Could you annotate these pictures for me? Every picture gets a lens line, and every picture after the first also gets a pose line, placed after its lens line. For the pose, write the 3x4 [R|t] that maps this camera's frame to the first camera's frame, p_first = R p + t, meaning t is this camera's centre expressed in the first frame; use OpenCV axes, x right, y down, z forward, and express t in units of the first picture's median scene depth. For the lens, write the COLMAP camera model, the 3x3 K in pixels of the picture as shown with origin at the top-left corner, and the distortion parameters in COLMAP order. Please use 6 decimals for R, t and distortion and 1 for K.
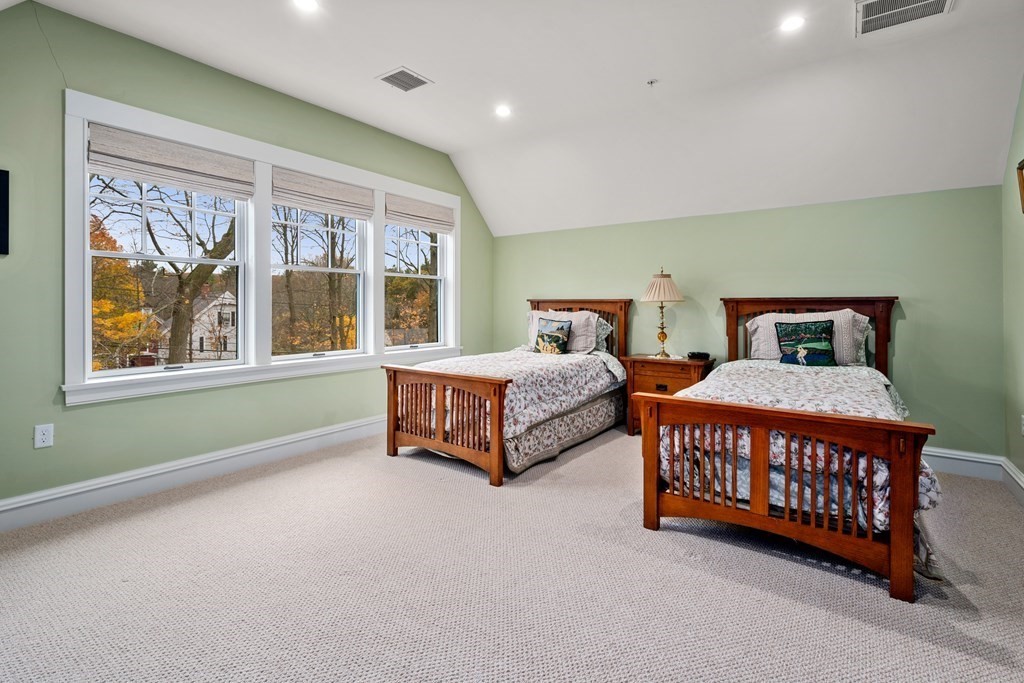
lens RADIAL K [[485.7, 0, 508.4], [0, 485.7, 309.8], [0, 0, 1]] dist [0.001673, 0.000354]
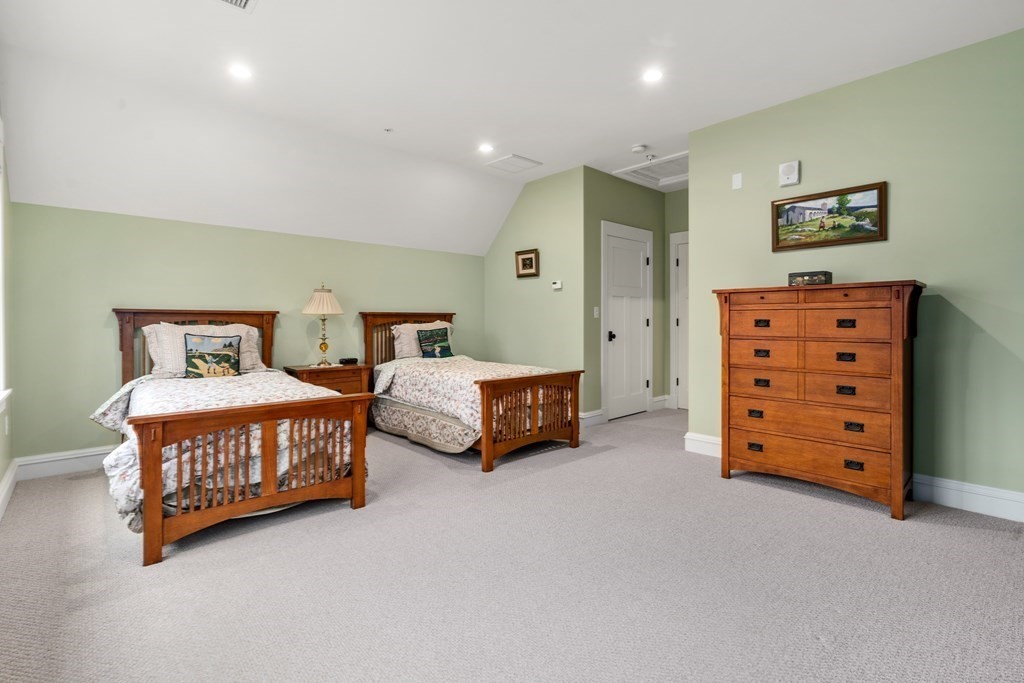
lens RADIAL K [[471.7, 0, 509.5], [0, 471.7, 325.6], [0, 0, 1]] dist [0.001541, 0.000597]
pose [[0.209708, -0.013720, 0.977668, -0.667453], [0.005702, 0.999902, 0.012809, -0.003720], [-0.977747, 0.002888, 0.209766, 0.396371]]
